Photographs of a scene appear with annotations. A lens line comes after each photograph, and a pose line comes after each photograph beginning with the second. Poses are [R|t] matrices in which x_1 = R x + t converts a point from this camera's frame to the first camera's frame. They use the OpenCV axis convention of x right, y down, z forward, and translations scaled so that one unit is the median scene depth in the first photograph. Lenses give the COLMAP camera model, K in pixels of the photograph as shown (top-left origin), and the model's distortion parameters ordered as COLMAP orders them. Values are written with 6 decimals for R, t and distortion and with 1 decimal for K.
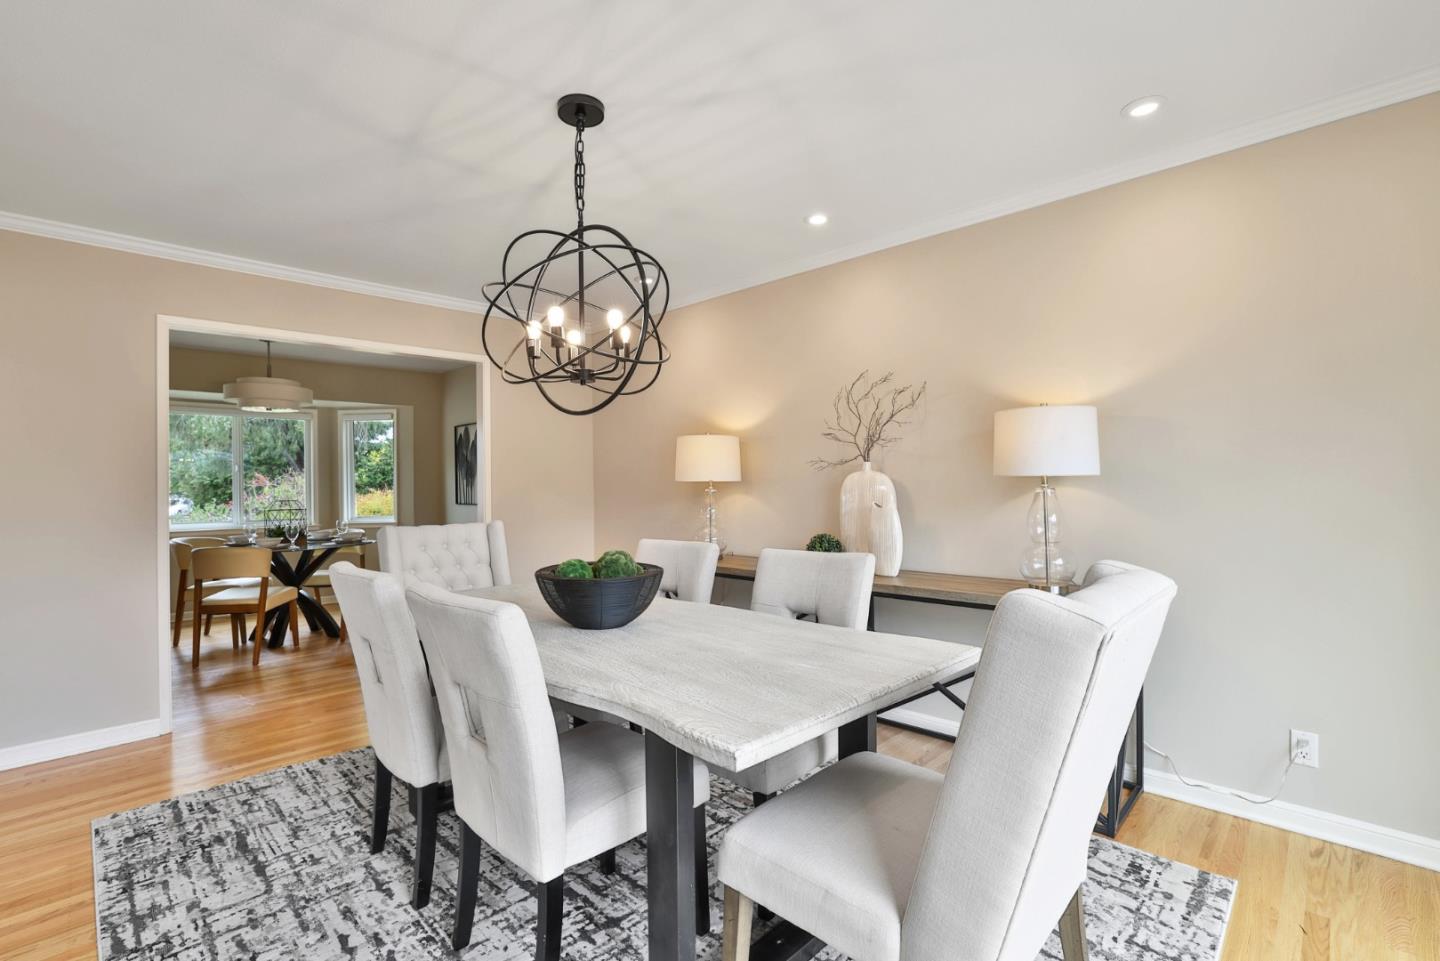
lens RADIAL K [[636.4, 0, 760.7], [0, 636.4, 480.0], [0, 0, 1]] dist [-0.028368, -0.000082]
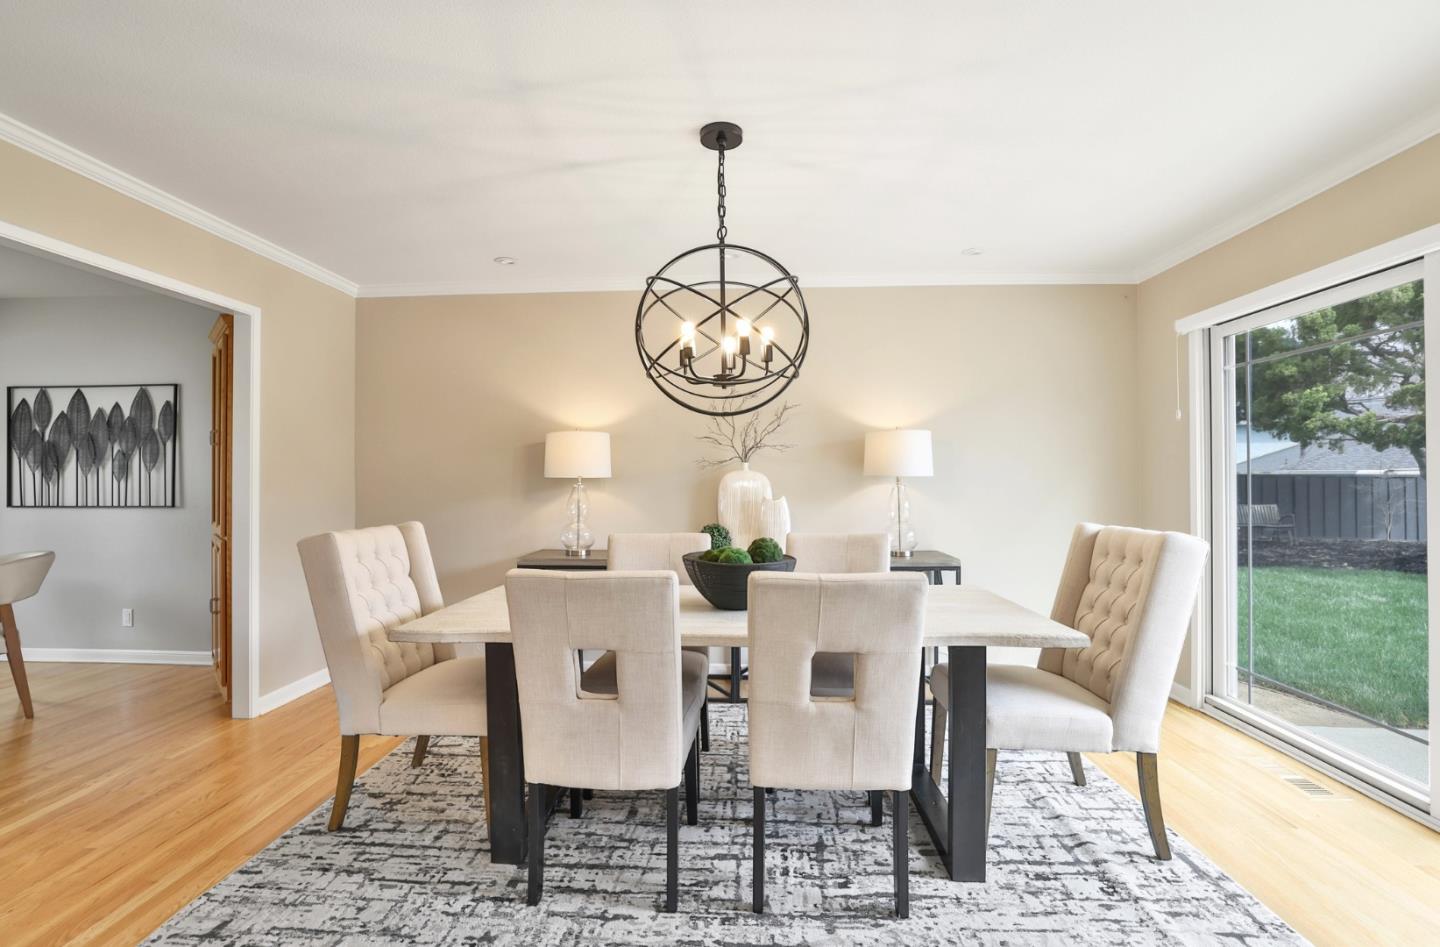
lens RADIAL K [[630.3, 0, 720.0], [0, 630.3, 473.5], [0, 0, 1]] dist [-0.016235, 0.000380]
pose [[0.773525, 0.014313, 0.633604, -0.947106], [-0.010167, 0.999897, -0.010175, 0.007012], [-0.633684, 0.001429, 0.773591, 0.159559]]
